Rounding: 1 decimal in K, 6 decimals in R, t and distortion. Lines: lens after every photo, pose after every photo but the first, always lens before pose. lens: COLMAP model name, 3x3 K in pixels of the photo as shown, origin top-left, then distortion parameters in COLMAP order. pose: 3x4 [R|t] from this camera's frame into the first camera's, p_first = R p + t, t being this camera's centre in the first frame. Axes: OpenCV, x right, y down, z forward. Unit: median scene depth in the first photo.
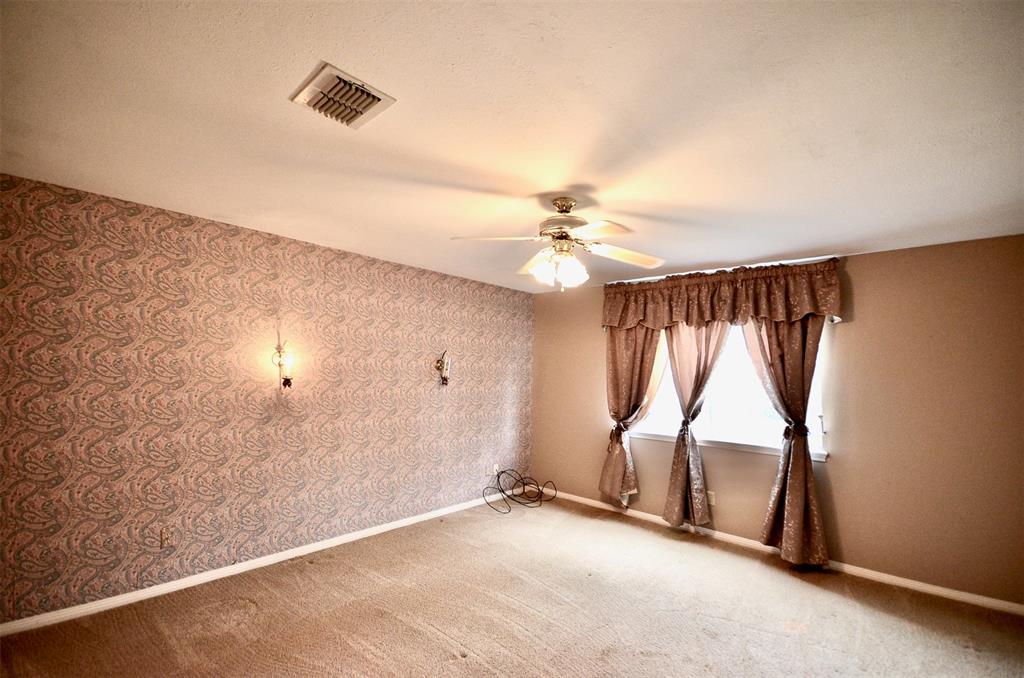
lens RADIAL K [[445.7, 0, 514.2], [0, 445.7, 348.7], [0, 0, 1]] dist [-0.000536, -0.000131]
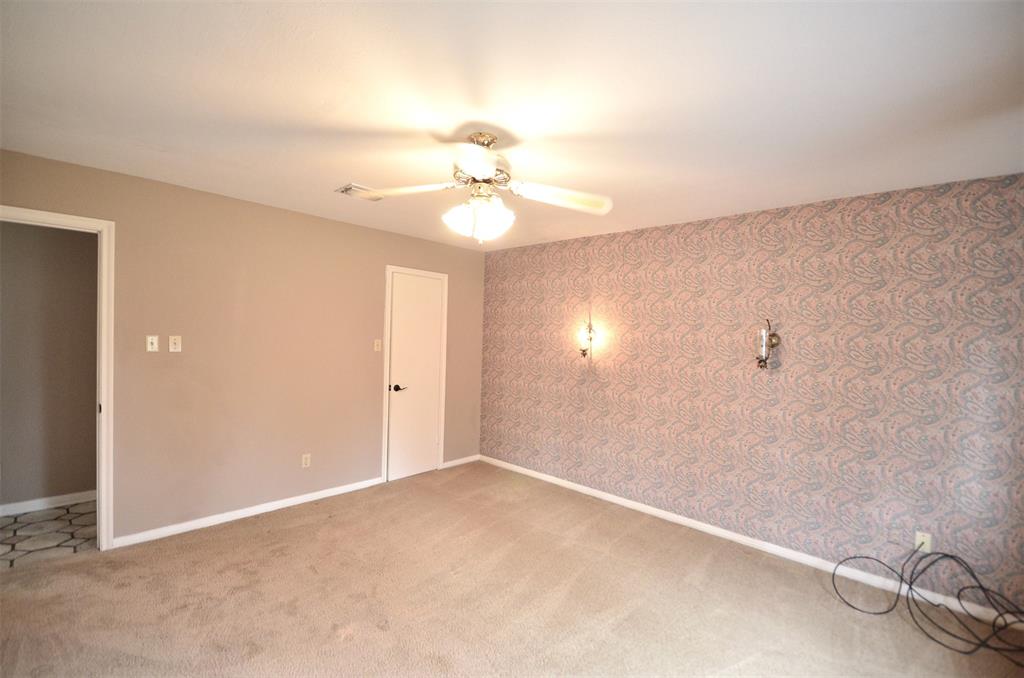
lens RADIAL K [[445.7, 0, 514.2], [0, 445.7, 348.7], [0, 0, 1]] dist [-0.000536, -0.000131]
pose [[-0.017905, 0.004974, -0.999827, 0.633238], [0.017062, 0.999844, 0.004669, 0.045742], [0.999694, -0.016975, -0.017987, 0.699223]]
